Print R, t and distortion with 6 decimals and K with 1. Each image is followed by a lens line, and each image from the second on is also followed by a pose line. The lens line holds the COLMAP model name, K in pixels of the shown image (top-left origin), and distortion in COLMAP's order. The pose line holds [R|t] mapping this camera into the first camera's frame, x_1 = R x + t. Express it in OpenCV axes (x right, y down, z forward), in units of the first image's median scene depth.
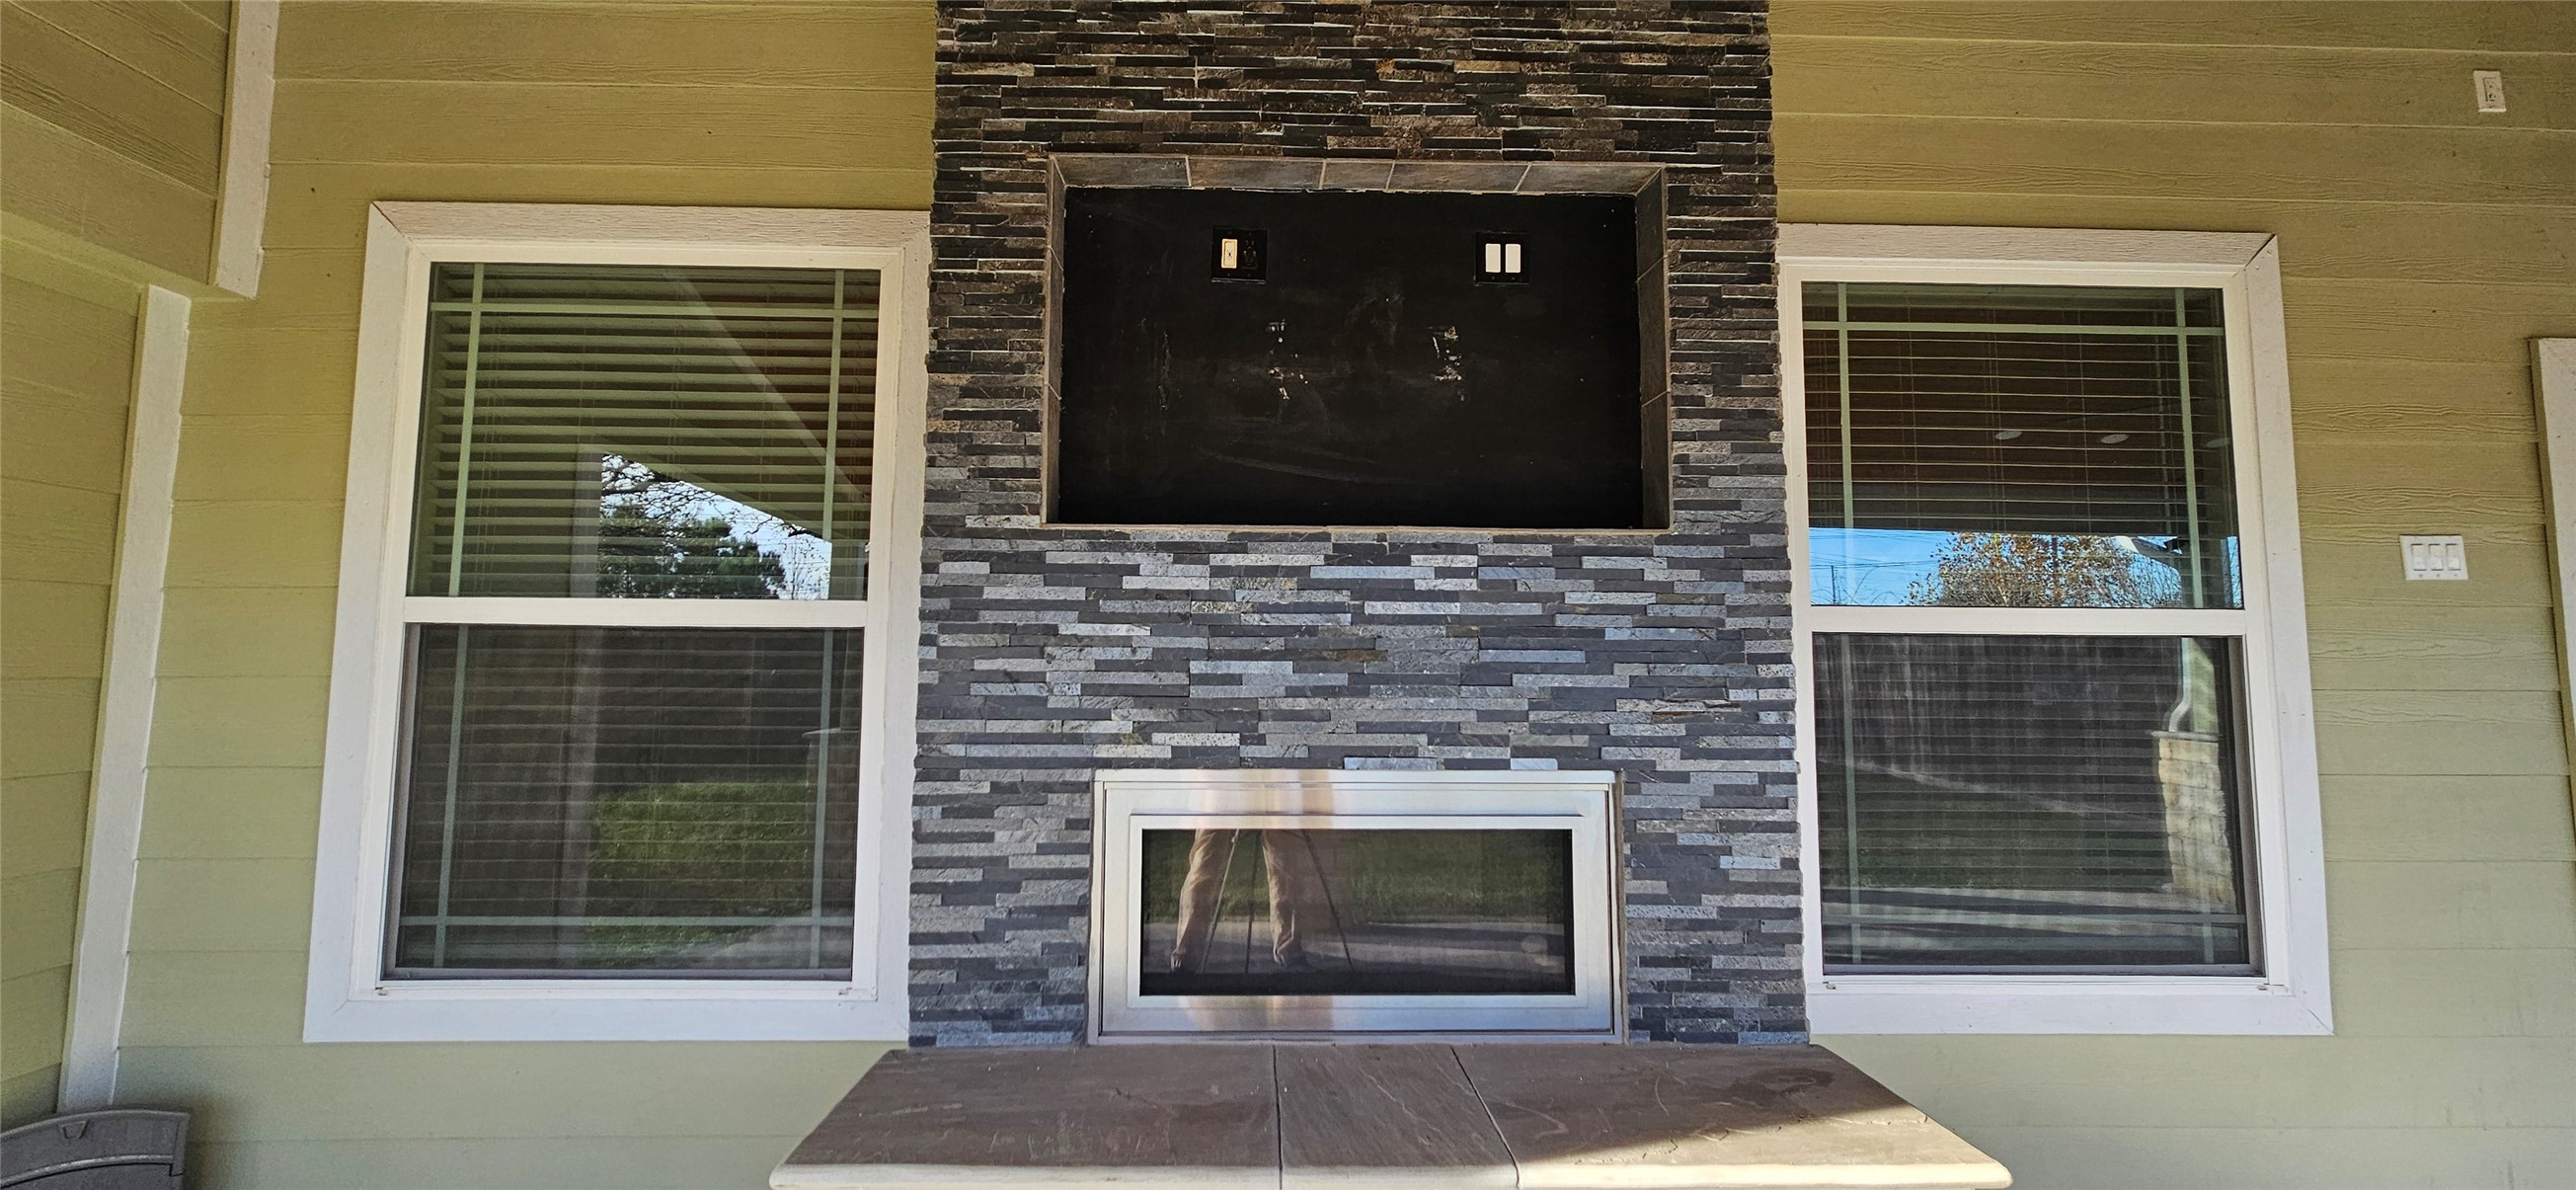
lens RADIAL K [[1047.2, 0, 1277.9], [0, 1047.2, 583.5], [0, 0, 1]] dist [-0.001005, -0.000197]
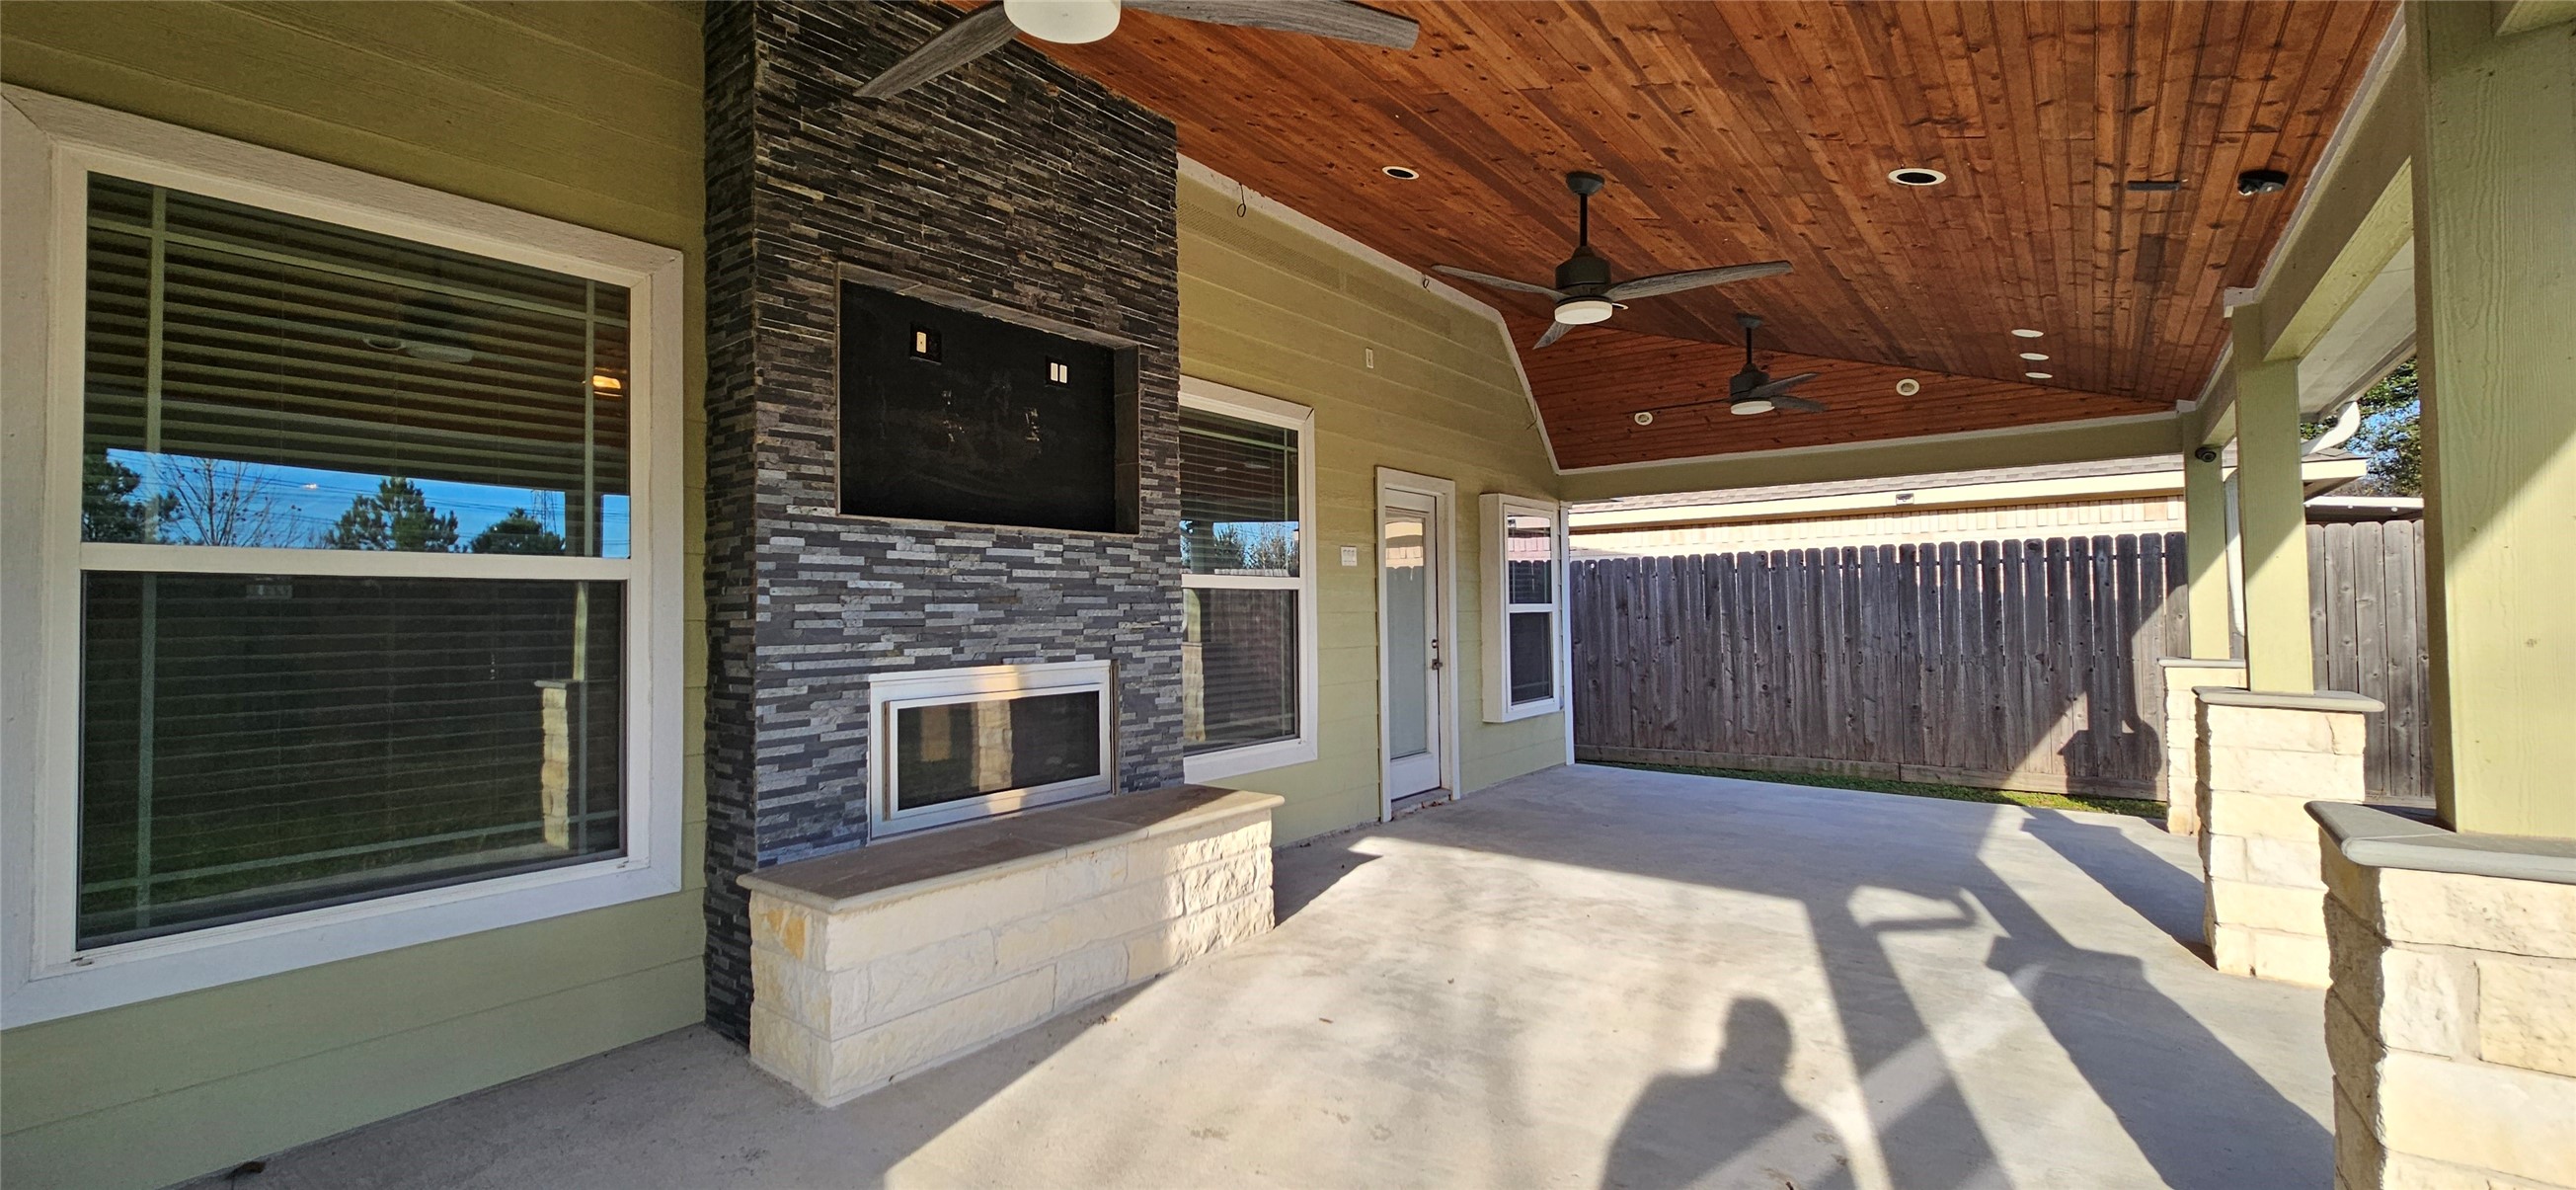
lens RADIAL K [[1047.2, 0, 1277.9], [0, 1047.2, 583.5], [0, 0, 1]] dist [-0.001005, -0.000197]
pose [[0.631475, 0.006900, 0.775366, -0.988536], [-0.048659, 0.998342, 0.030745, -0.034165], [-0.773868, -0.057143, 0.630764, -0.442204]]
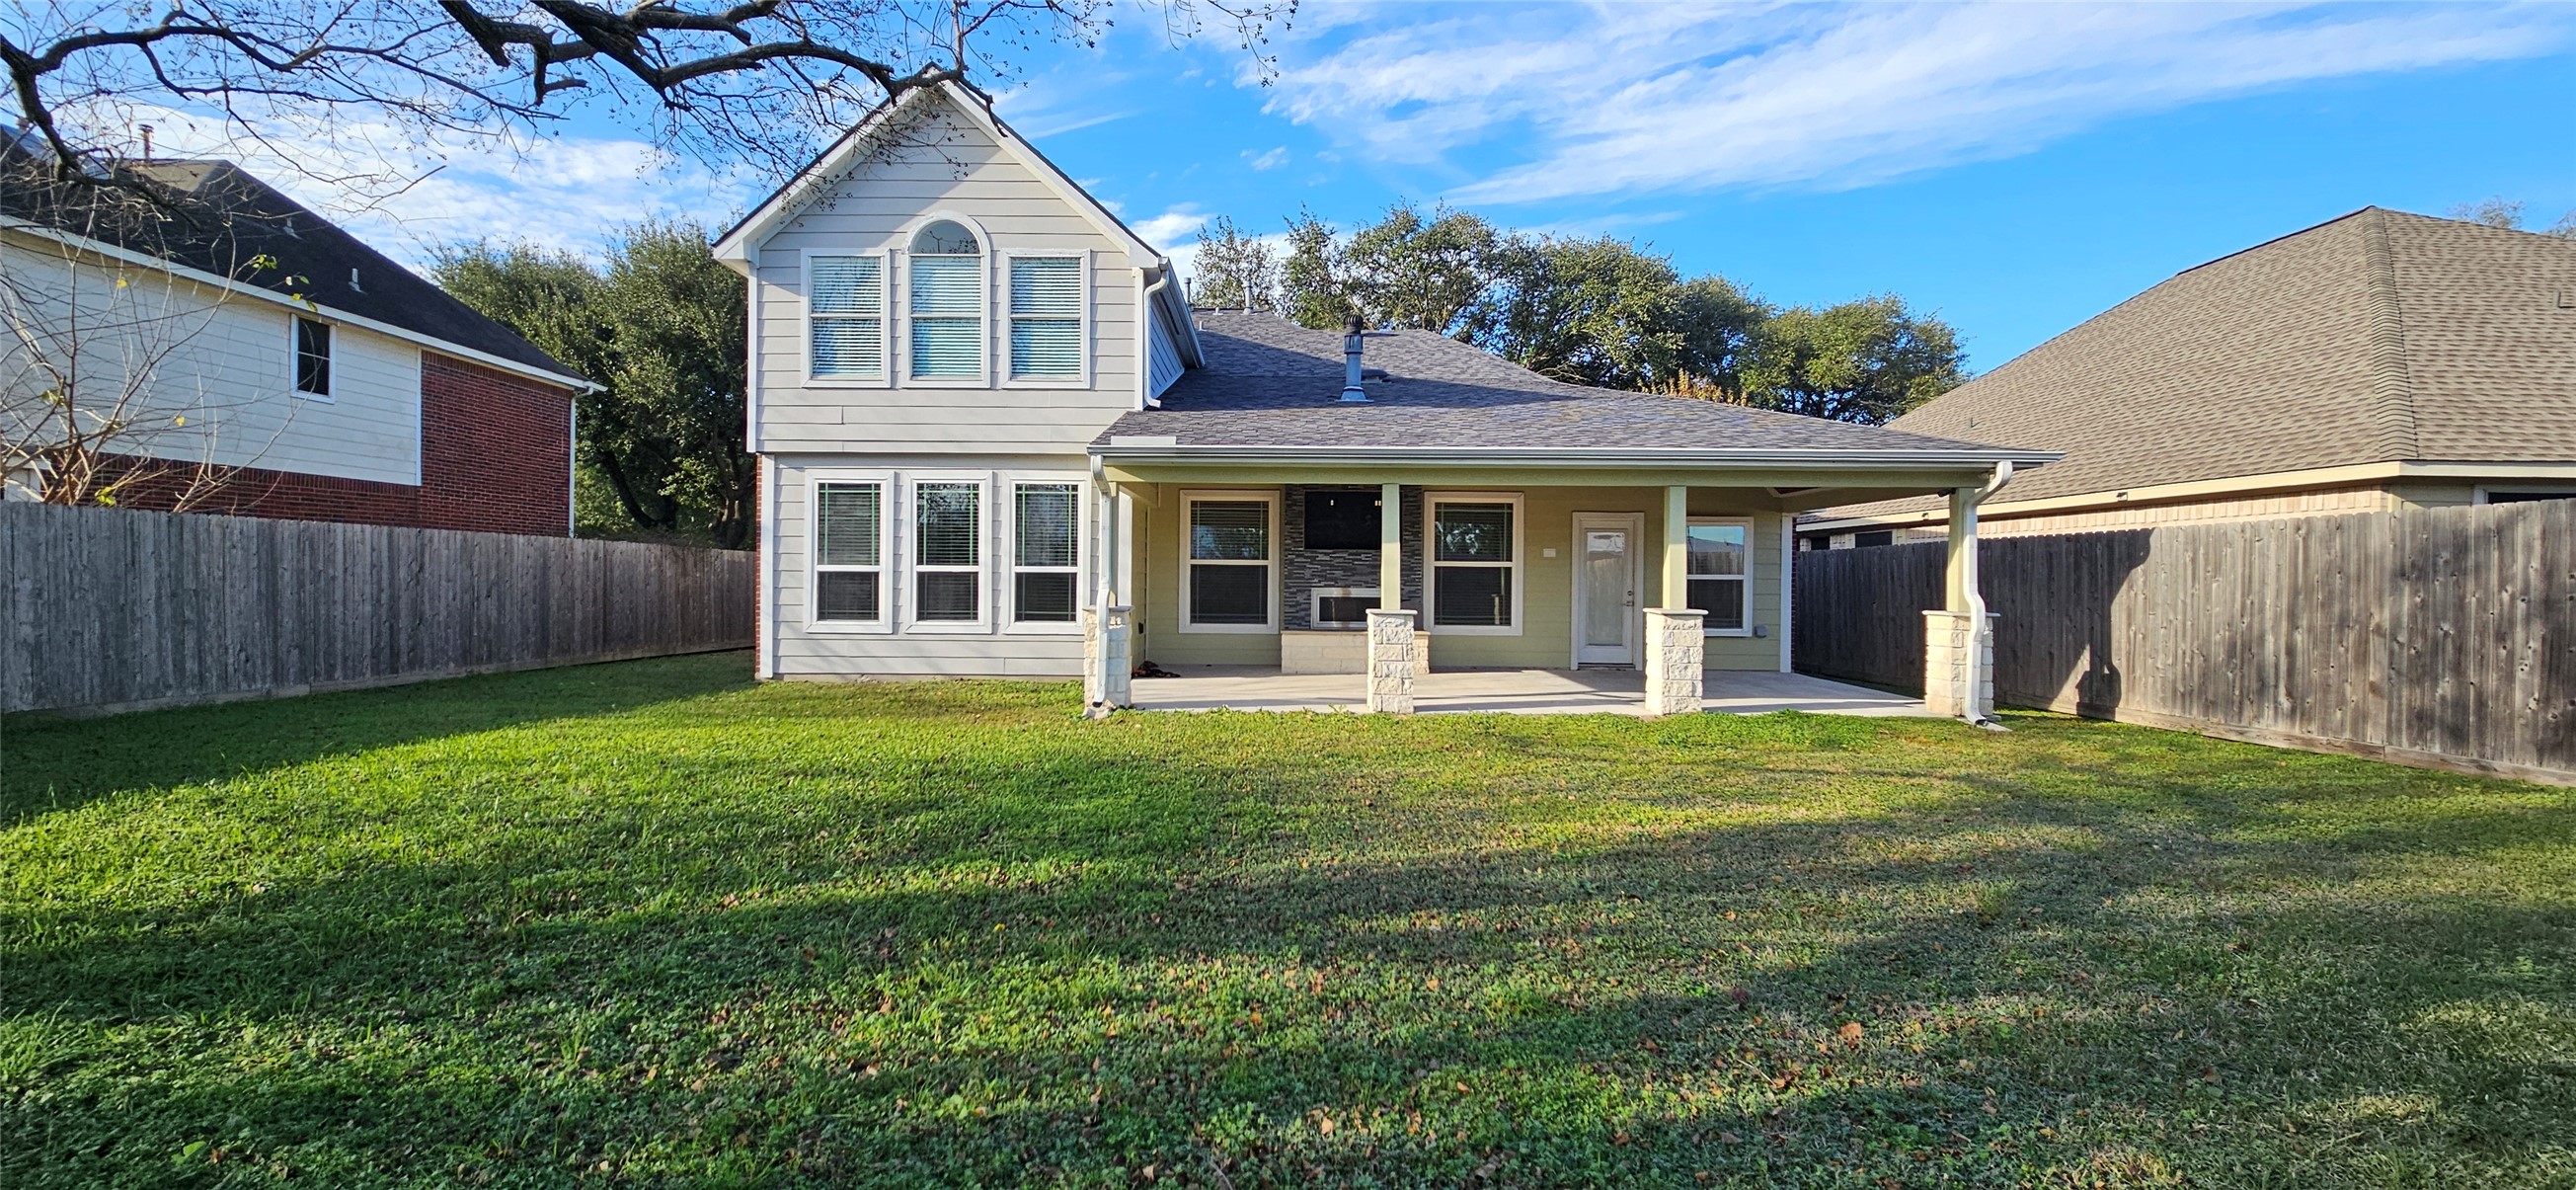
lens RADIAL K [[1047.2, 0, 1277.9], [0, 1047.2, 583.5], [0, 0, 1]] dist [-0.001005, -0.000197]
pose [[0.999636, 0.002179, -0.026879, -0.208740], [0.000265, 0.995888, 0.090589, -0.431116], [0.026965, -0.090563, 0.995526, -5.410911]]
